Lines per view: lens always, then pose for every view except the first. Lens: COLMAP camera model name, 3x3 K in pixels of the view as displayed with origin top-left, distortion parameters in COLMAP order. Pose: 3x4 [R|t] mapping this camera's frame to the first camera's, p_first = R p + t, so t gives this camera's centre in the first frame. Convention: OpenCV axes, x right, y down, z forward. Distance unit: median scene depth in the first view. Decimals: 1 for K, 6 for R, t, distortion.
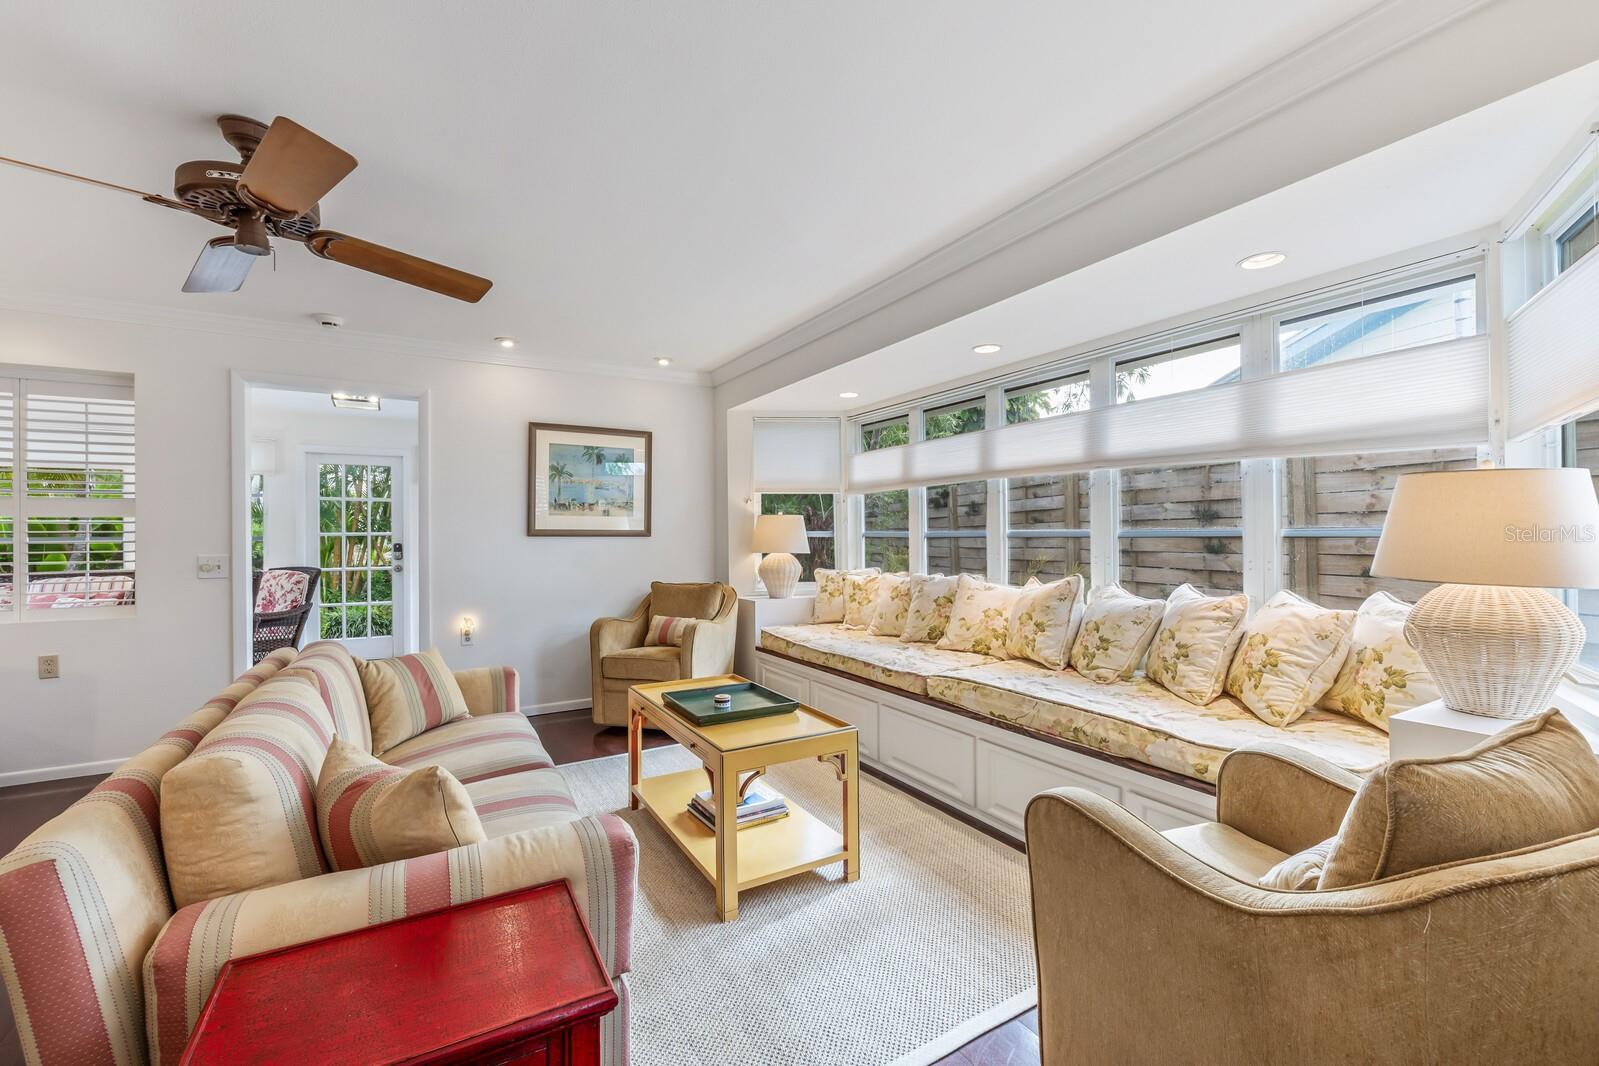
lens RADIAL K [[675.5, 0, 791.9], [0, 675.5, 532.6], [0, 0, 1]] dist [0.001410, -0.001233]
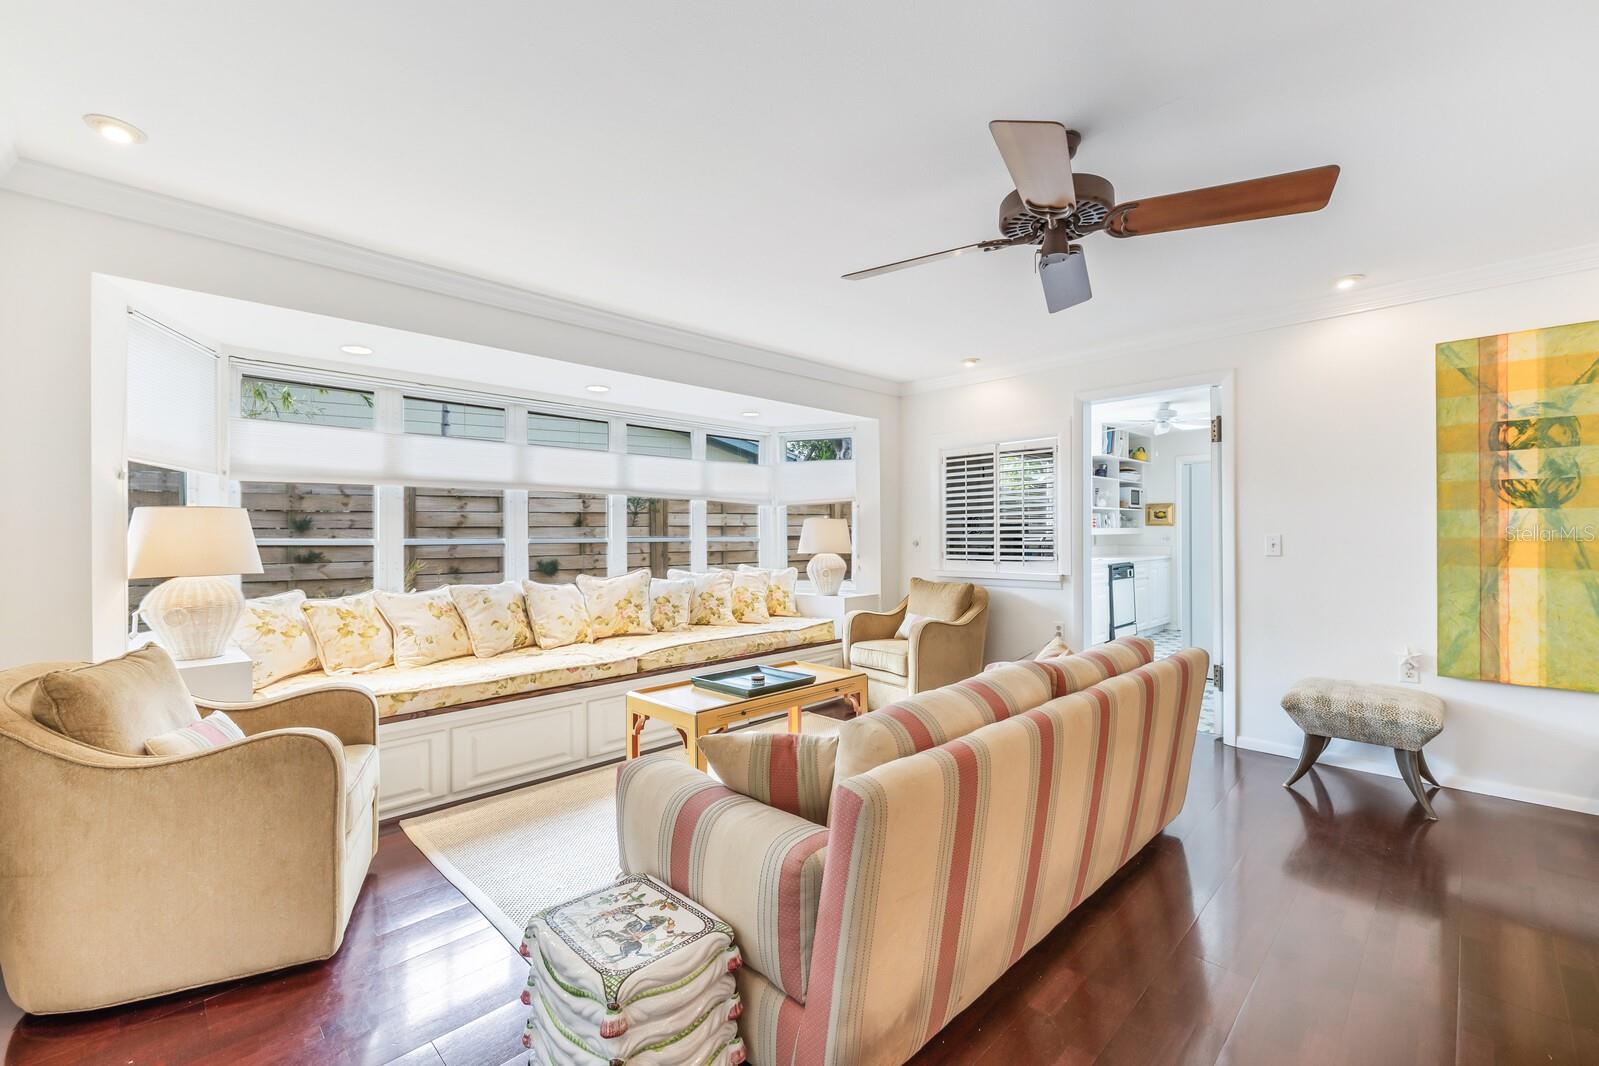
lens RADIAL K [[675.5, 0, 802.6], [0, 675.5, 534.9], [0, 0, 1]] dist [0.001410, -0.001233]
pose [[-0.262685, 0.009922, 0.964831, -0.983286], [0.006414, 0.999943, -0.008537, 0.003036], [-0.964860, 0.003946, -0.262733, 0.948576]]
